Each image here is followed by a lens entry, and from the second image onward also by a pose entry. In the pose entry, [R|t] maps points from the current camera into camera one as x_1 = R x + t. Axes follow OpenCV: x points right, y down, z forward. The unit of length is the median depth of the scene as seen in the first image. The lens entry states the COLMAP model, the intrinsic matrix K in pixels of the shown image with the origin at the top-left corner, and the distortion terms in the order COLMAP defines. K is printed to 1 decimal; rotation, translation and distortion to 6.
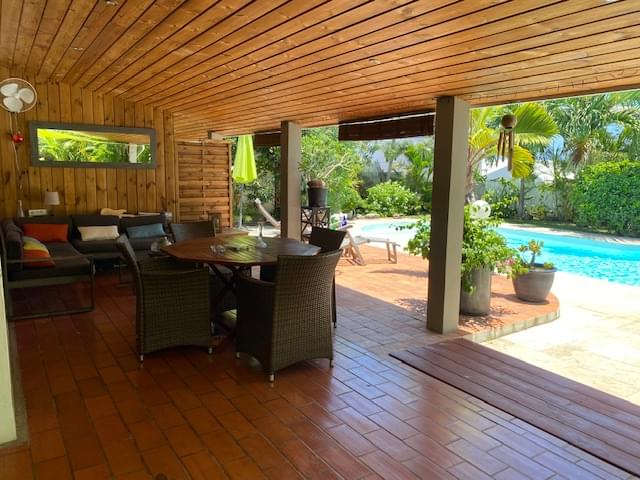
lens RADIAL K [[489.2, 0, 323.0], [0, 489.2, 238.3], [0, 0, 1]] dist [0.001581, -0.004948]
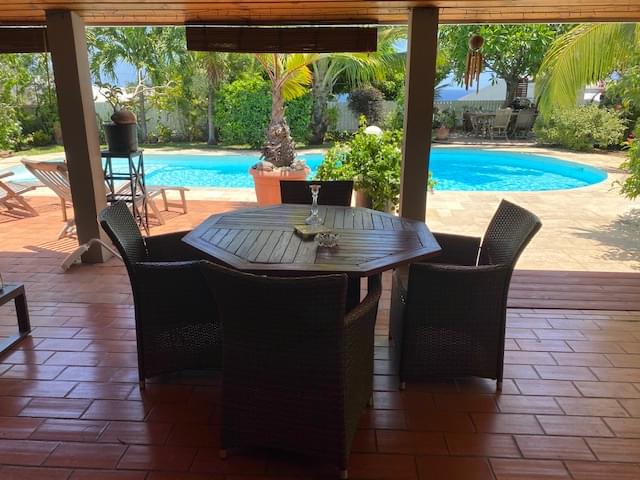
lens RADIAL K [[489.2, 0, 323.0], [0, 489.2, 238.3], [0, 0, 1]] dist [0.001581, -0.004948]
pose [[0.585068, -0.244592, 0.773221, -0.349091], [0.116494, 0.968894, 0.218342, -0.057584], [-0.802574, -0.037670, 0.595362, 0.341422]]
